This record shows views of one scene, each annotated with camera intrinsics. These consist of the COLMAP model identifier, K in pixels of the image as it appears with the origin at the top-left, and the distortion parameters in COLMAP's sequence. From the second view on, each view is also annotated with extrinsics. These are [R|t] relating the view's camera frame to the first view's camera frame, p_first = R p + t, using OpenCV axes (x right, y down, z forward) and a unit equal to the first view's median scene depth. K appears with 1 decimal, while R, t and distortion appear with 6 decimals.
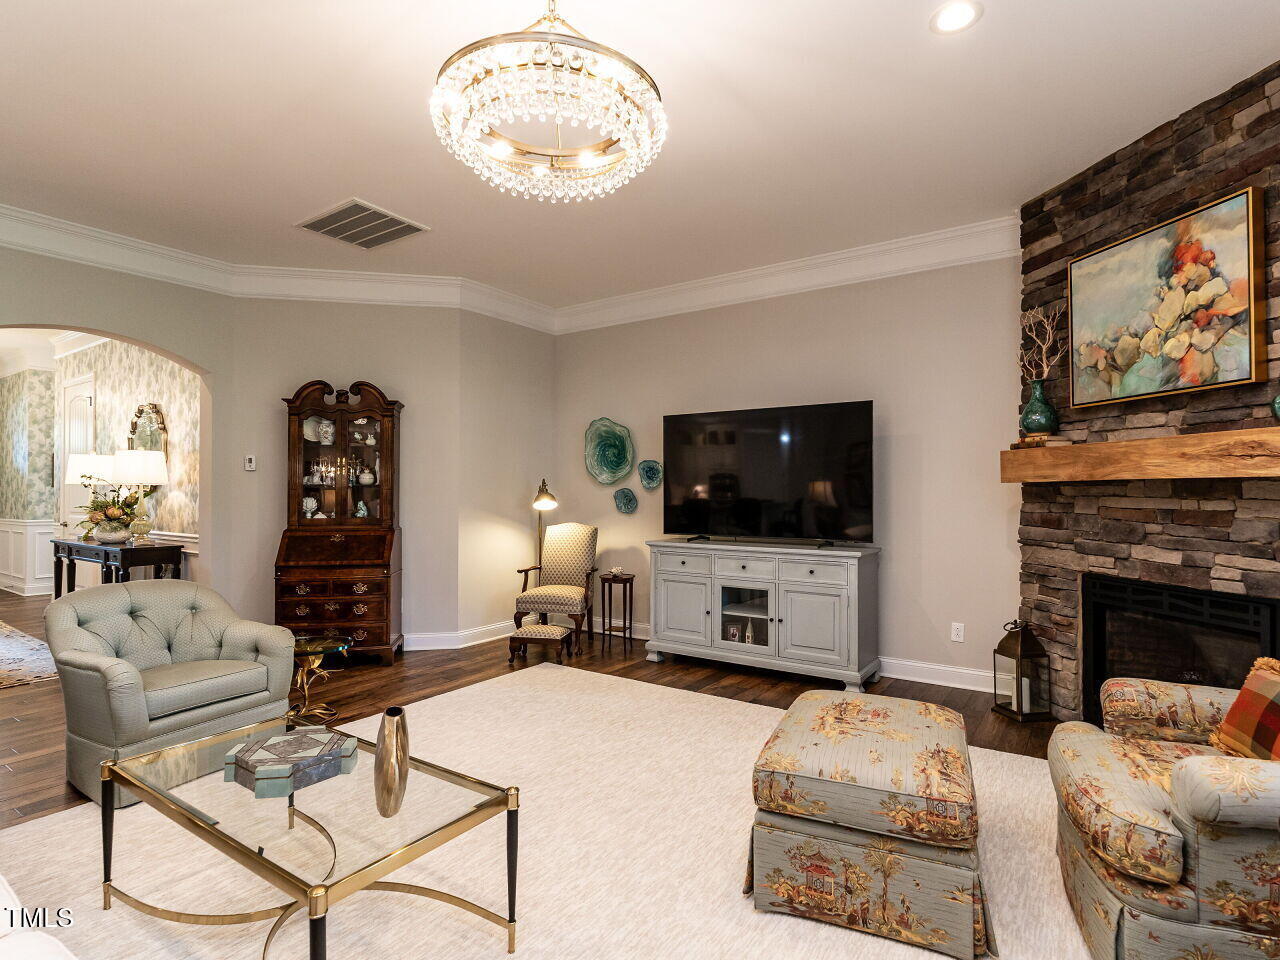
lens RADIAL K [[661.4, 0, 638.7], [0, 661.4, 486.2], [0, 0, 1]] dist [-0.000711, -0.000378]
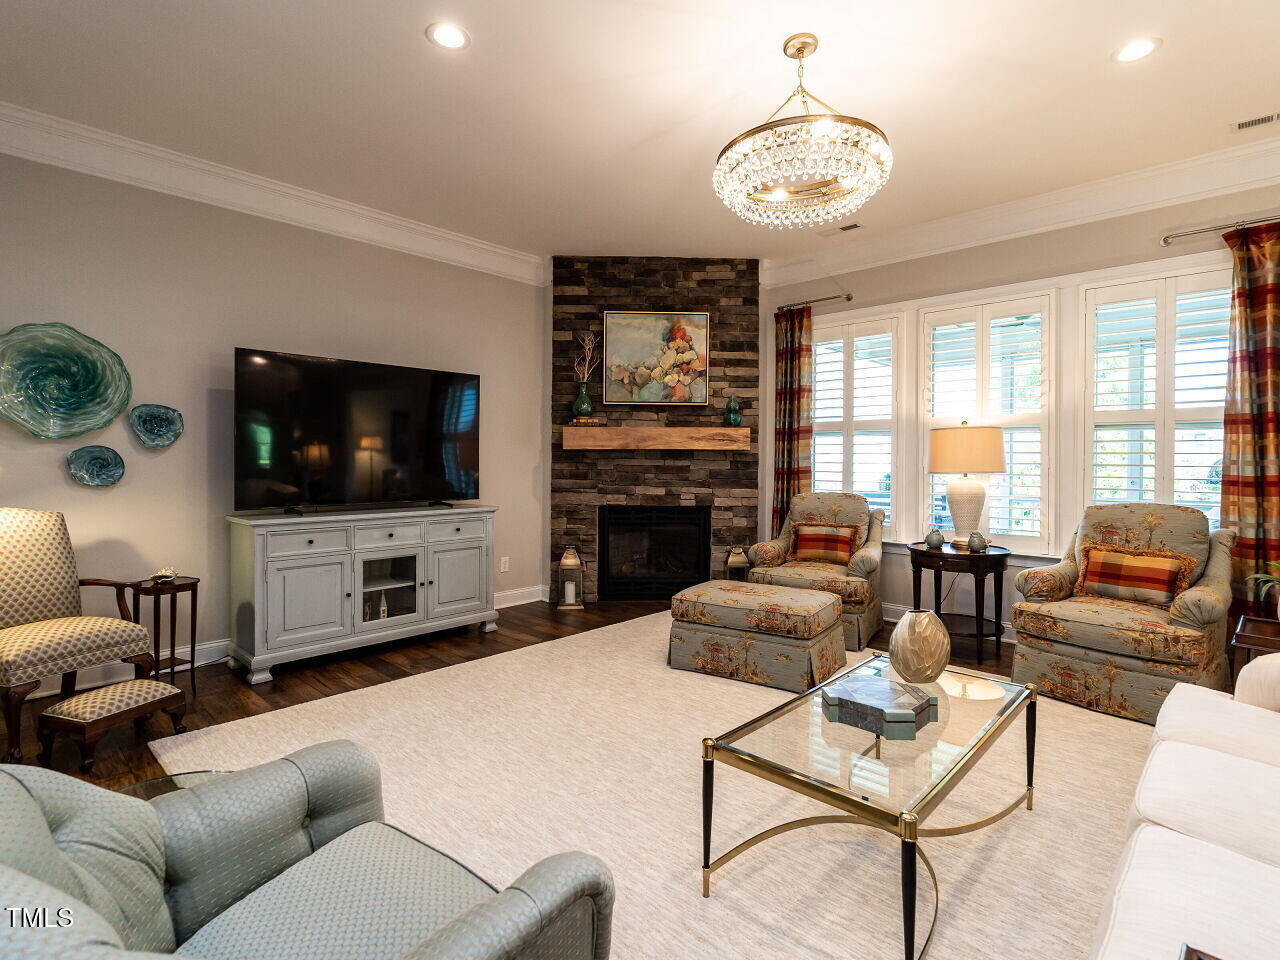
lens RADIAL K [[651.2, 0, 639.7], [0, 651.2, 459.8], [0, 0, 1]] dist [0.003002, 0.000782]
pose [[0.155039, -0.001623, 0.987907, -0.859915], [-0.014418, 0.999888, 0.003906, 0.010525], [-0.987803, -0.014849, 0.154998, 0.648146]]
